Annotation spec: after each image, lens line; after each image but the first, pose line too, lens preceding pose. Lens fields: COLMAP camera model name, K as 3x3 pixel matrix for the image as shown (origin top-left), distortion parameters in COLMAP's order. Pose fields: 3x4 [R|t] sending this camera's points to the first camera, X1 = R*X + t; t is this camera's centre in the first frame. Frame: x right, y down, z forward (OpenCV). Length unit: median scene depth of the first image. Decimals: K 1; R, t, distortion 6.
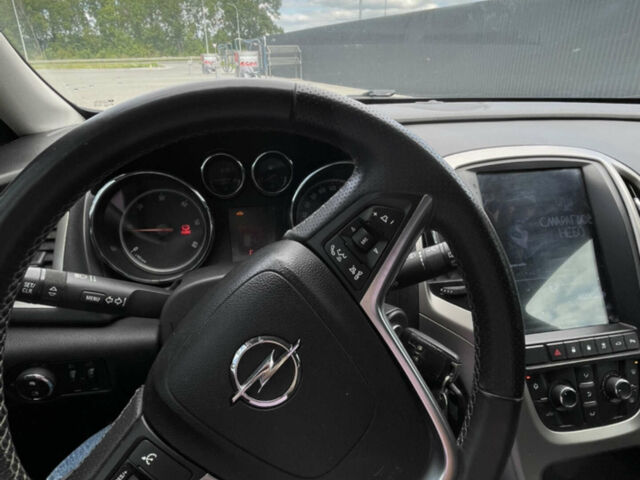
lens RADIAL K [[464.9, 0, 322.5], [0, 464.9, 239.5], [0, 0, 1]] dist [-0.001228, 0.001997]
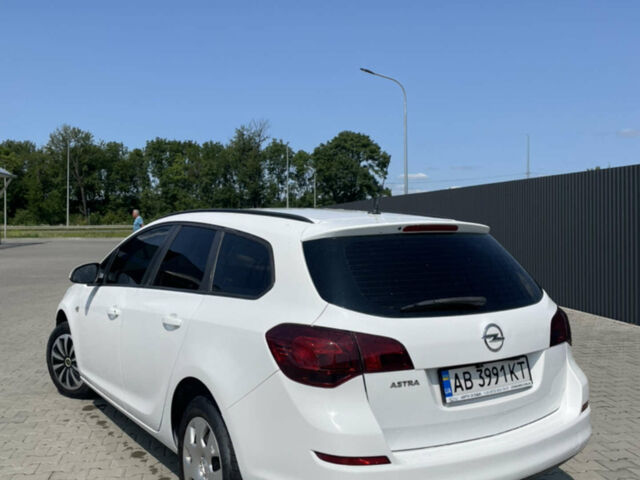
lens RADIAL K [[464.9, 0, 318.9], [0, 464.9, 238.1], [0, 0, 1]] dist [-0.001228, 0.001997]
pose [[0.994597, 0.011930, -0.103126, -0.122307], [-0.046246, 0.940280, -0.337247, -0.113318], [0.092944, 0.340194, 0.935751, 0.295158]]
